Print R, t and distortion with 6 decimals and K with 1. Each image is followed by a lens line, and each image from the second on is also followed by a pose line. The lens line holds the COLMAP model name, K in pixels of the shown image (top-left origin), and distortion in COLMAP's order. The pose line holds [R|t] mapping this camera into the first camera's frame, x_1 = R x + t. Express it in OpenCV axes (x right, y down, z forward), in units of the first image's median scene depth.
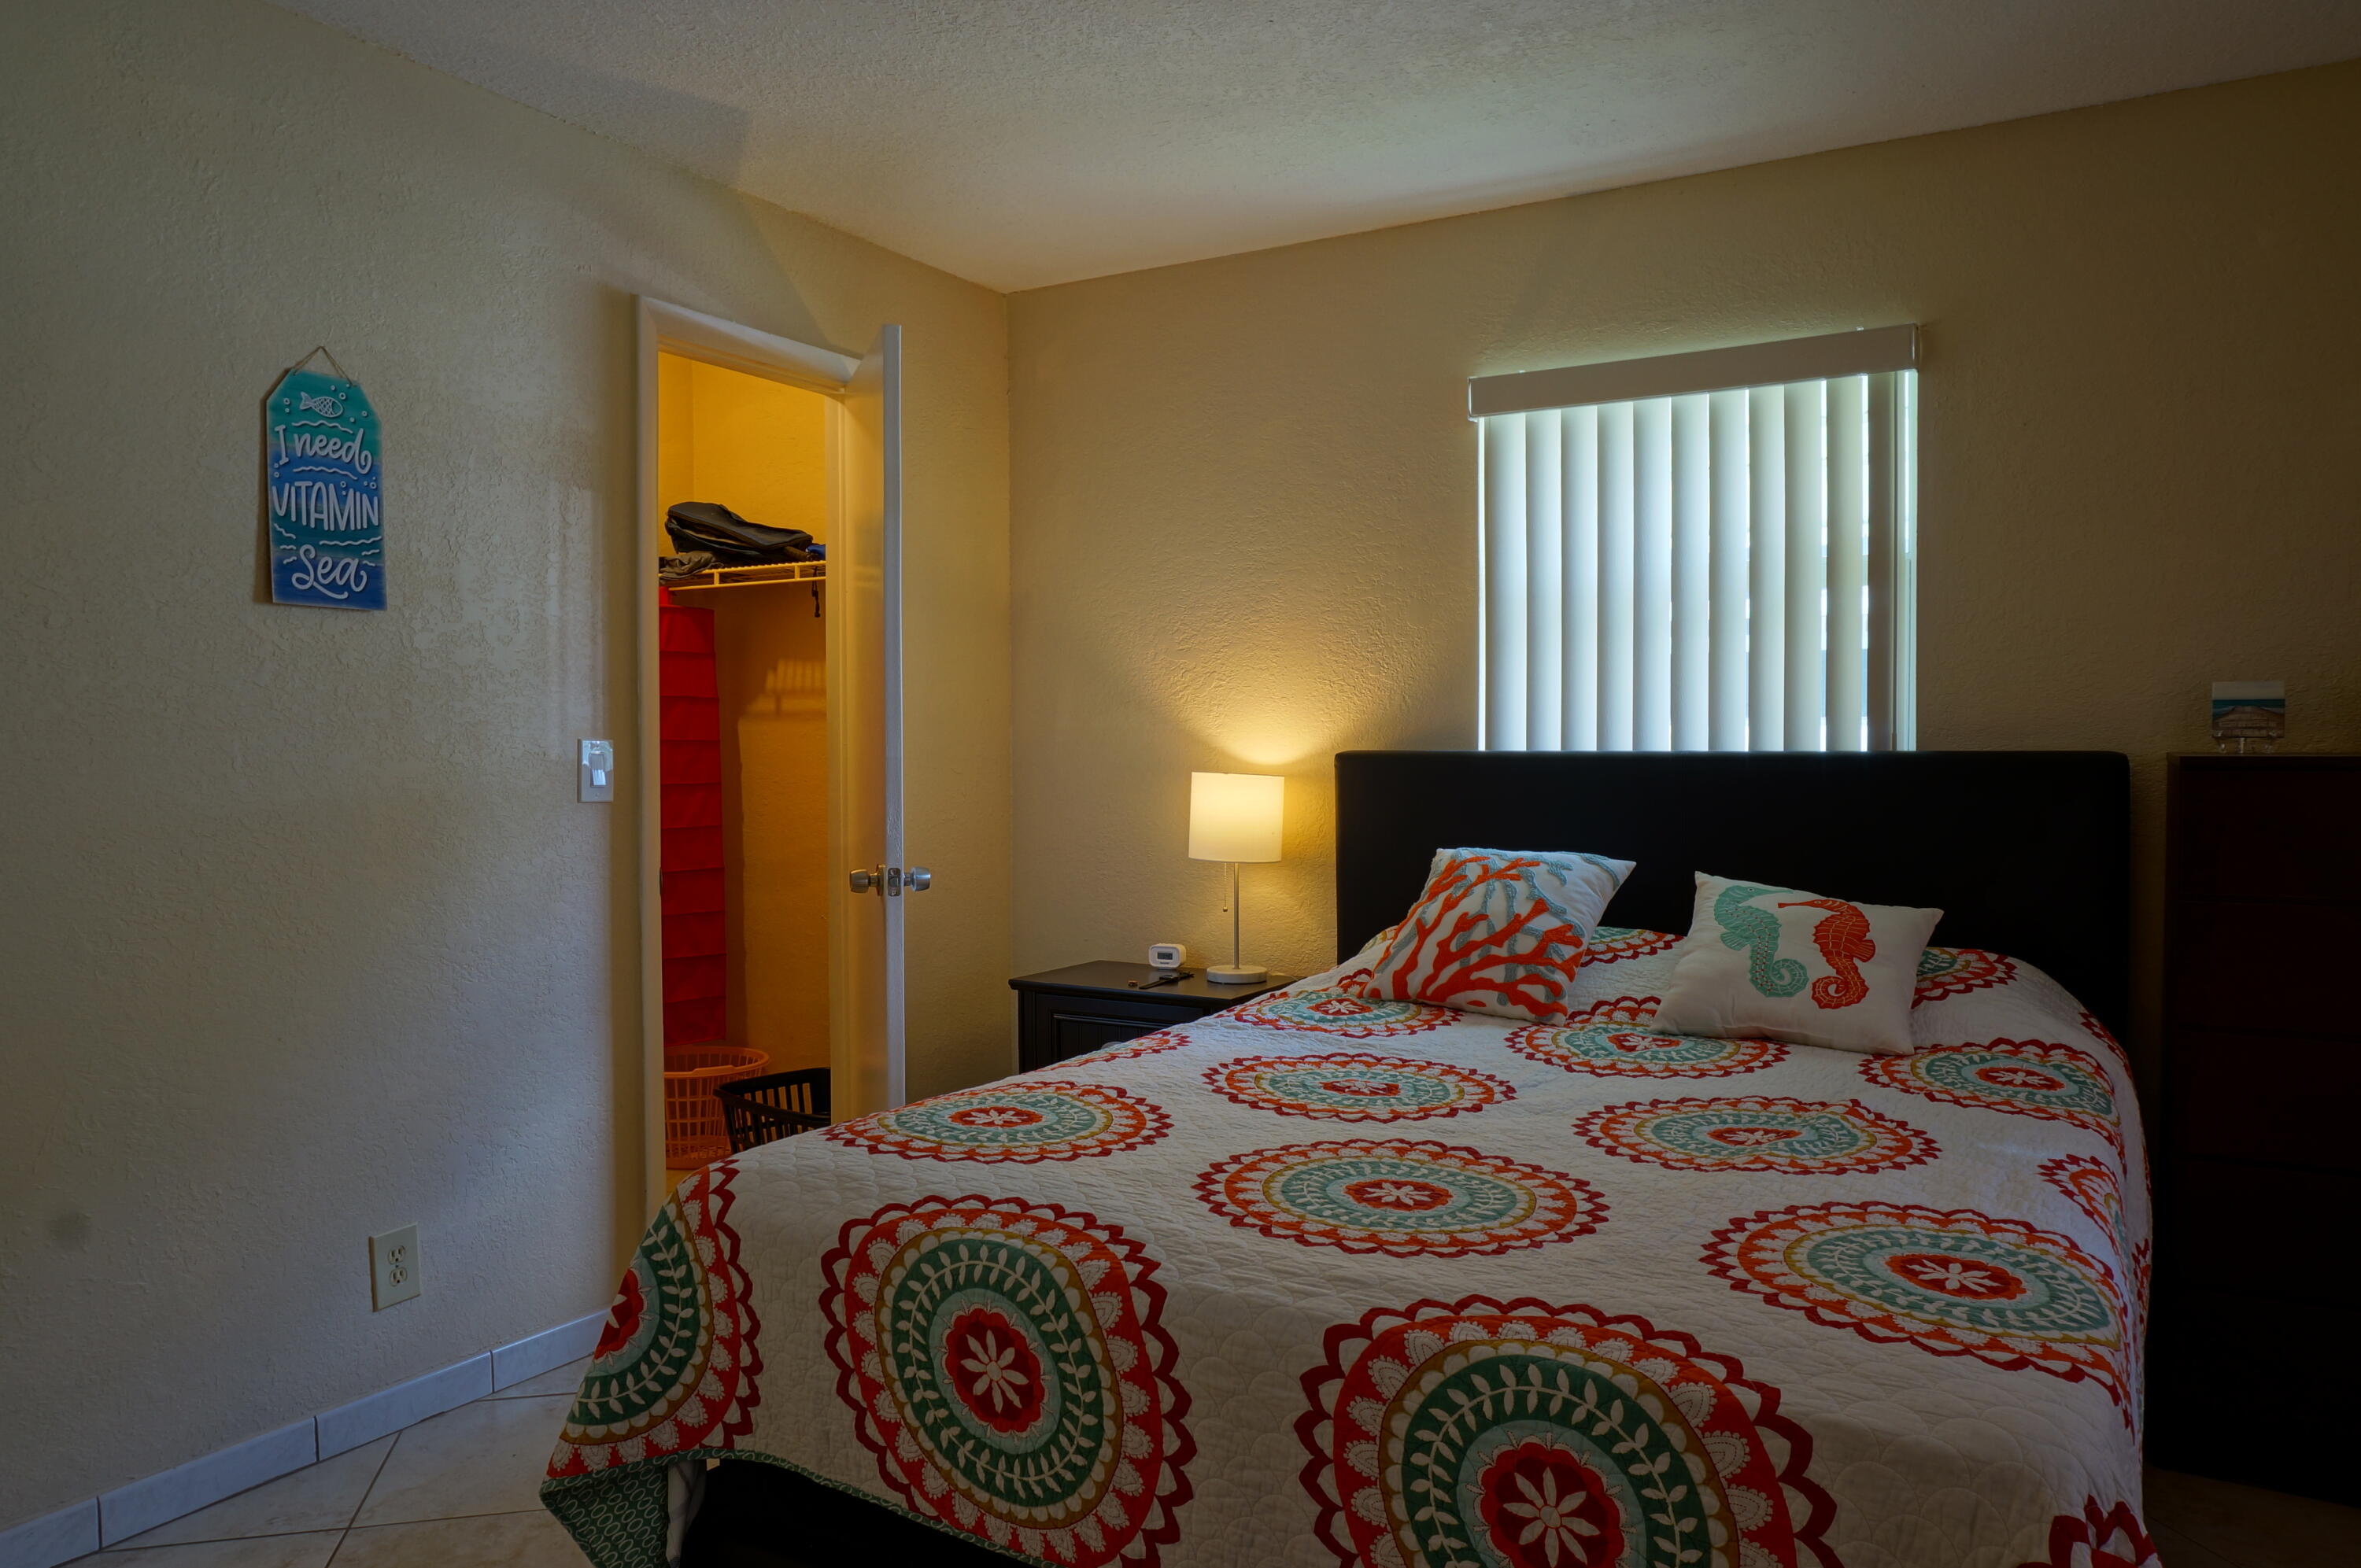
lens RADIAL K [[1599.7, 0, 1164.2], [0, 1599.7, 761.8], [0, 0, 1]] dist [-0.040302, 0.031496]
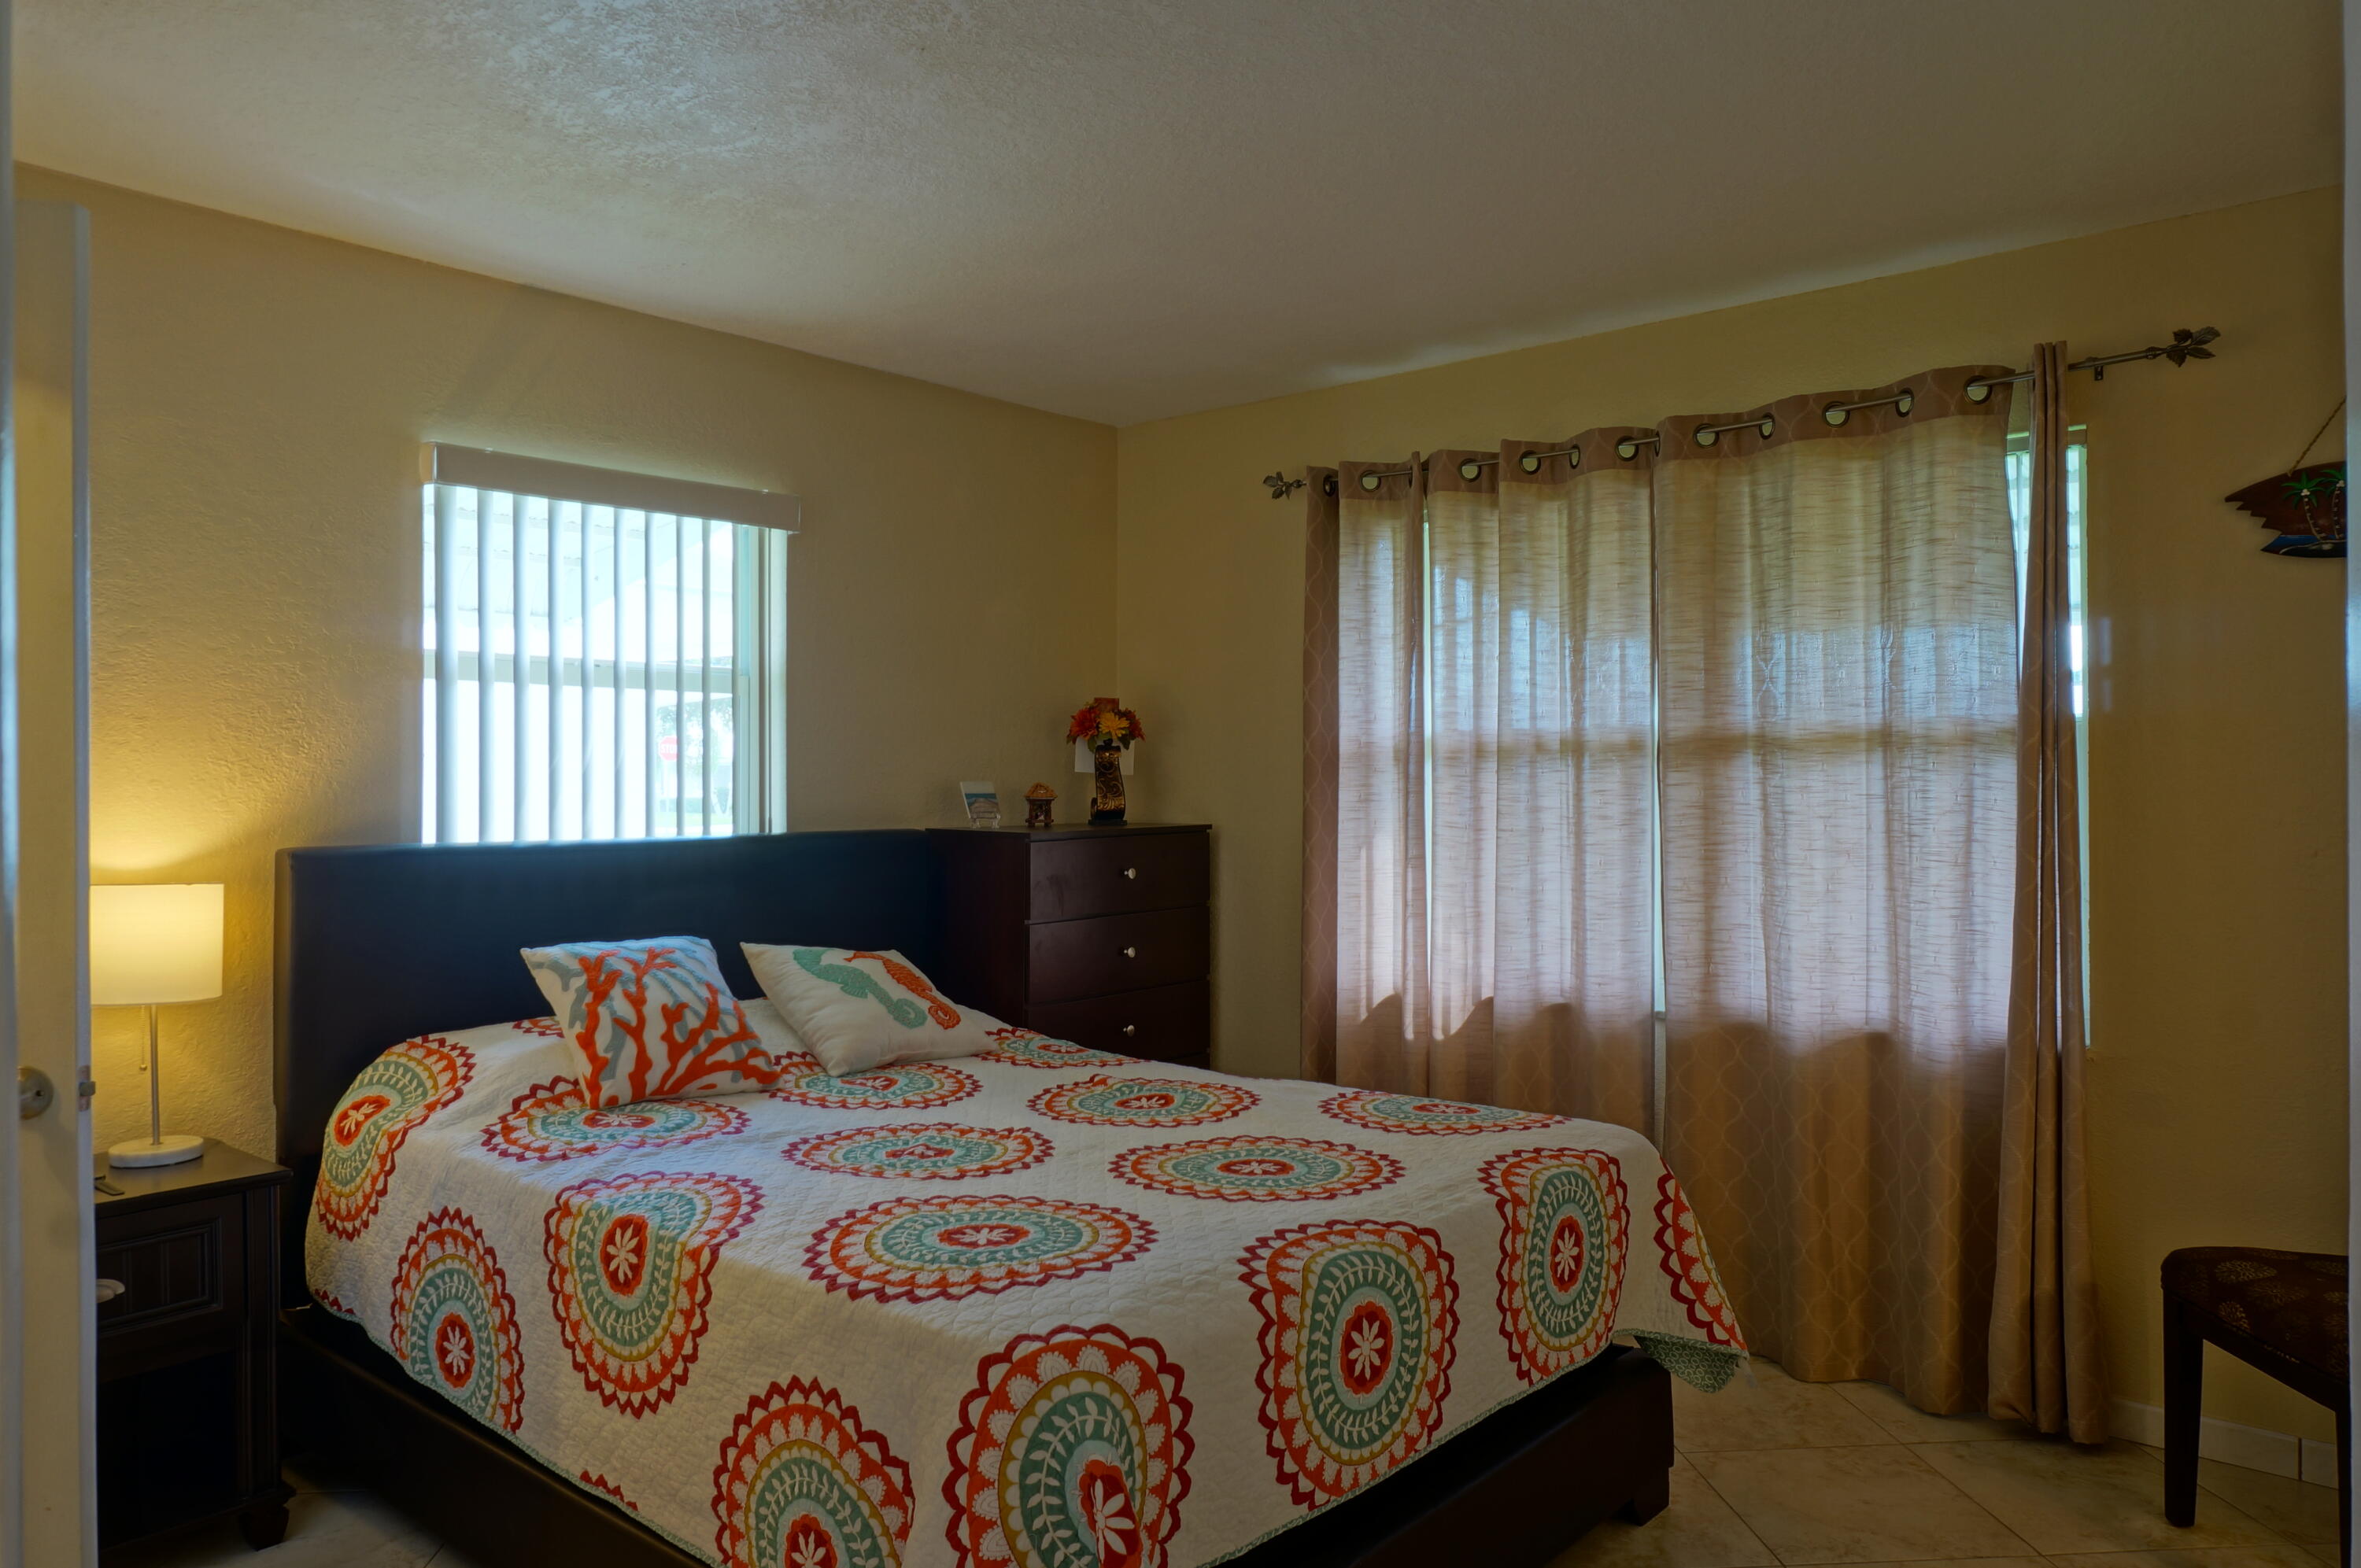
lens RADIAL K [[1599.7, 0, 1162.7], [0, 1599.7, 795.1], [0, 0, 1]] dist [-0.040302, 0.031496]
pose [[0.174455, -0.006979, 0.984640, -0.815566], [0.016403, 0.999857, 0.004180, -0.041365], [-0.984528, 0.015422, 0.174545, 0.544441]]
